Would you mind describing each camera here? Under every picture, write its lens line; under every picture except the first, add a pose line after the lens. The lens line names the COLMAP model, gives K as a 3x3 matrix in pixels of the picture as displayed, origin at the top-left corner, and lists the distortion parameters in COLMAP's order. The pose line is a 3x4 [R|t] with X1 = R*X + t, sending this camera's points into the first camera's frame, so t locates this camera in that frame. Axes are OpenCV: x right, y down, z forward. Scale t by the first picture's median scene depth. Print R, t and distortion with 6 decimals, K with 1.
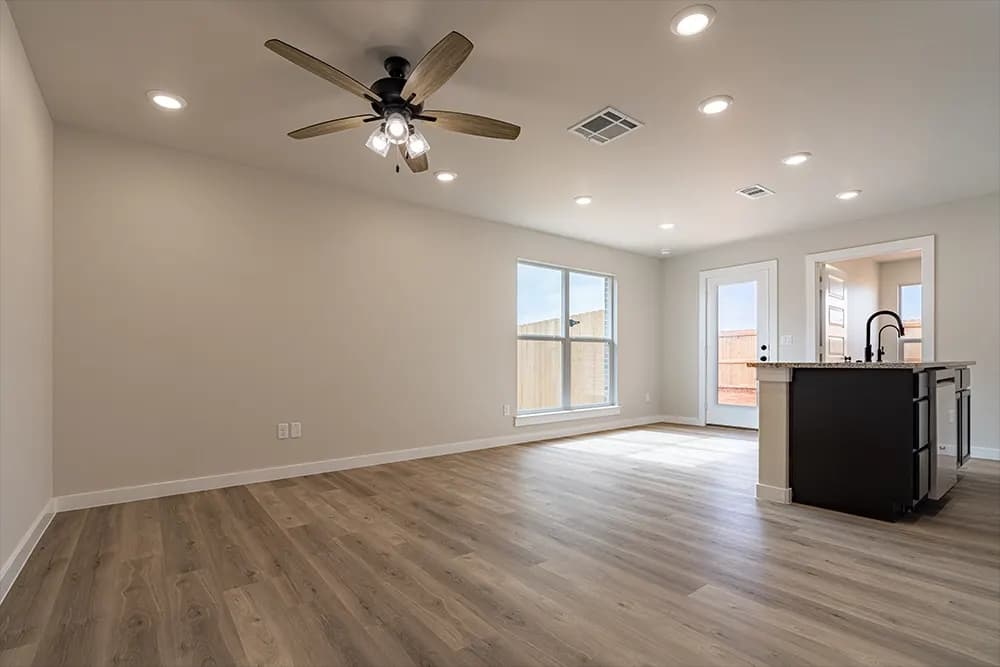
lens RADIAL K [[472.4, 0, 497.7], [0, 472.4, 362.5], [0, 0, 1]] dist [-0.055751, 0.035026]
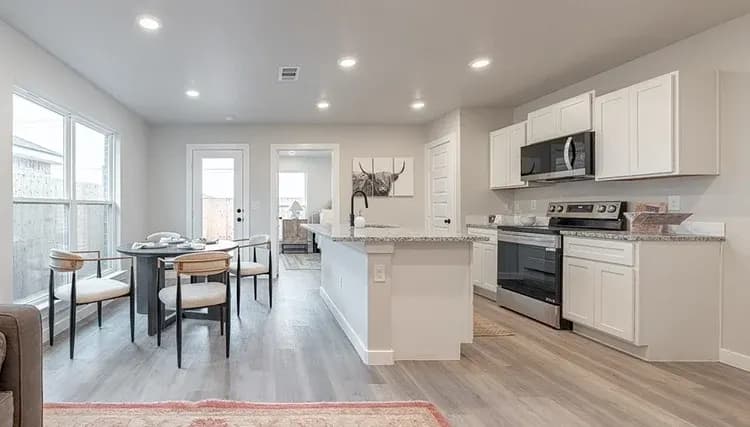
lens RADIAL K [[331.4, 0, 264.6], [0, 331.4, 210.5], [0, 0, 1]] dist [-0.000366, -0.000060]
pose [[0.617625, -0.003061, 0.786467, -0.166387], [0.003154, 0.999994, 0.001415, -0.056824], [-0.786466, 0.001607, 0.617631, 0.649897]]
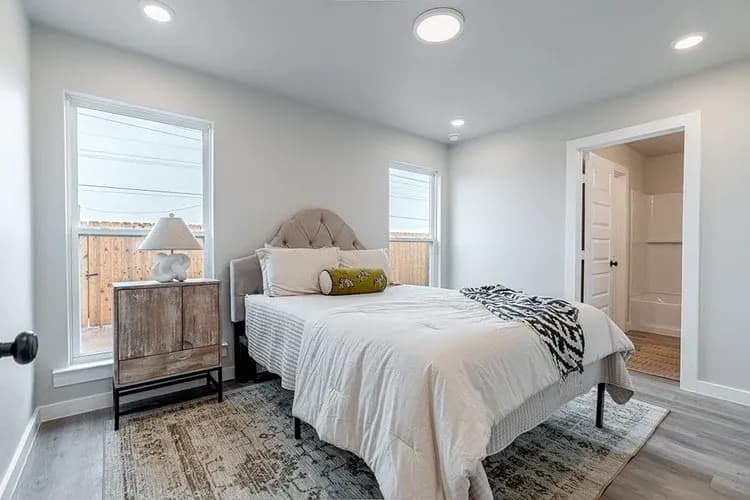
lens RADIAL K [[341.1, 0, 372.0], [0, 341.1, 252.0], [0, 0, 1]] dist [-0.008085, 0.000228]
pose [[0.002890, -0.011991, 0.999924, 1.161200], [-0.000088, 0.999928, 0.011991, -0.057336], [-0.999996, -0.000122, 0.002888, 1.543396]]
